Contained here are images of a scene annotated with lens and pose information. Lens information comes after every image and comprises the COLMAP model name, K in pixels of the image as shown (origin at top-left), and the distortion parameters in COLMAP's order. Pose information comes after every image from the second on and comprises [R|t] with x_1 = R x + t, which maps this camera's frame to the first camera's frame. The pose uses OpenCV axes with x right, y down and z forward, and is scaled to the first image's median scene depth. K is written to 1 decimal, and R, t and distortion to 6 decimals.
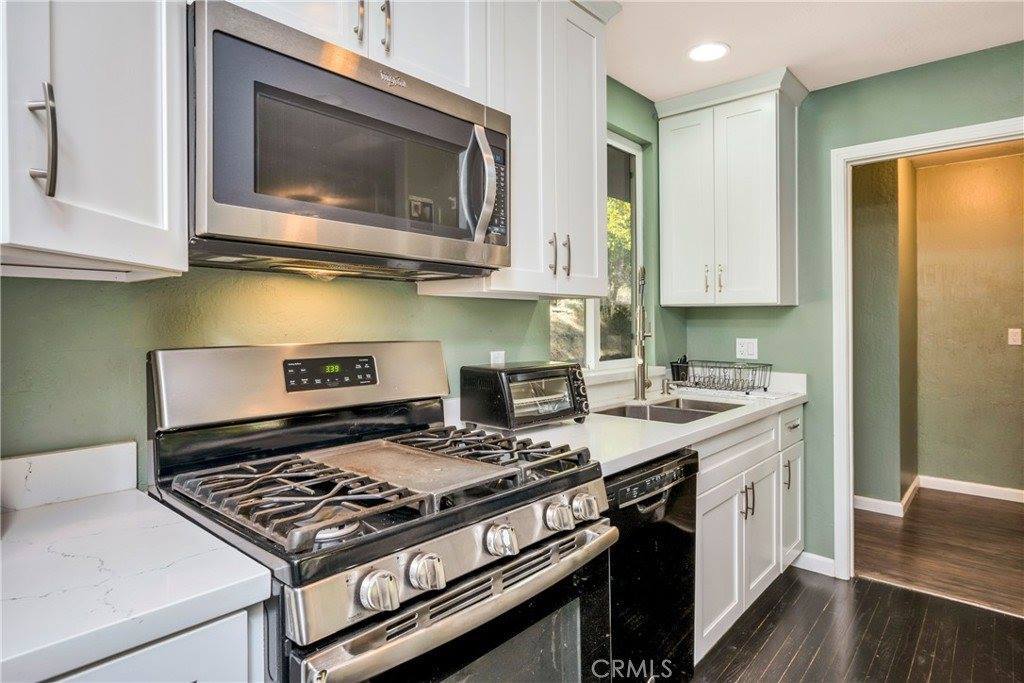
lens RADIAL K [[570.5, 0, 512.1], [0, 570.5, 317.1], [0, 0, 1]] dist [-0.000116, -0.000164]
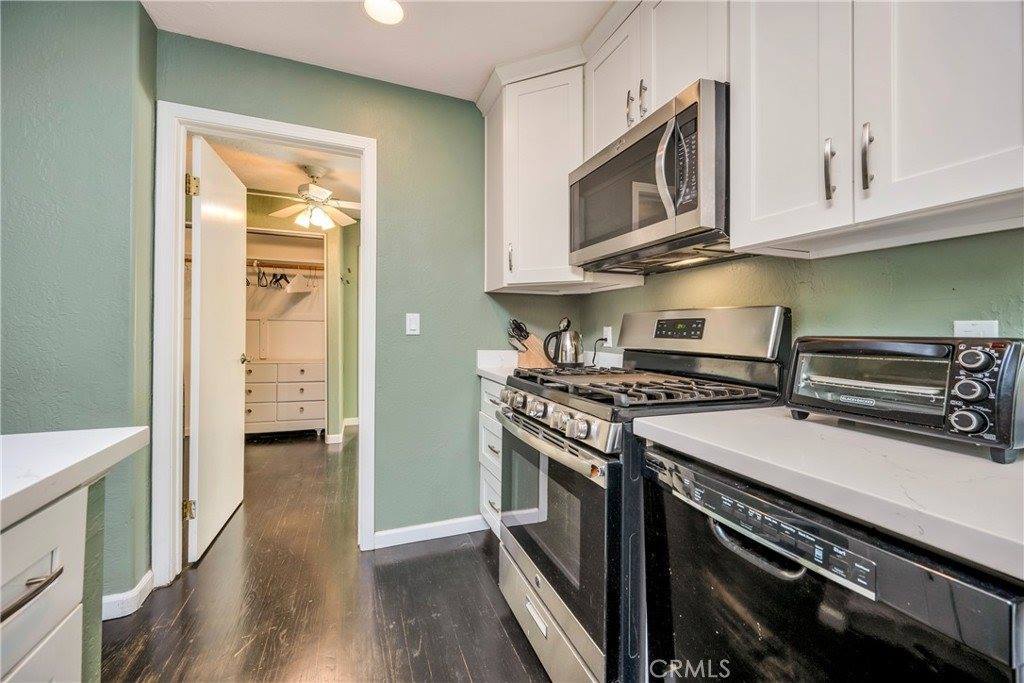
lens RADIAL K [[400.0, 0, 512.5], [0, 400.0, 330.1], [0, 0, 1]] dist [0.000138, 0.000014]
pose [[-0.461043, -0.004444, -0.887367, 0.802923], [-0.001495, 0.999990, -0.004232, 0.102346], [0.887377, -0.000624, -0.461045, 1.054958]]
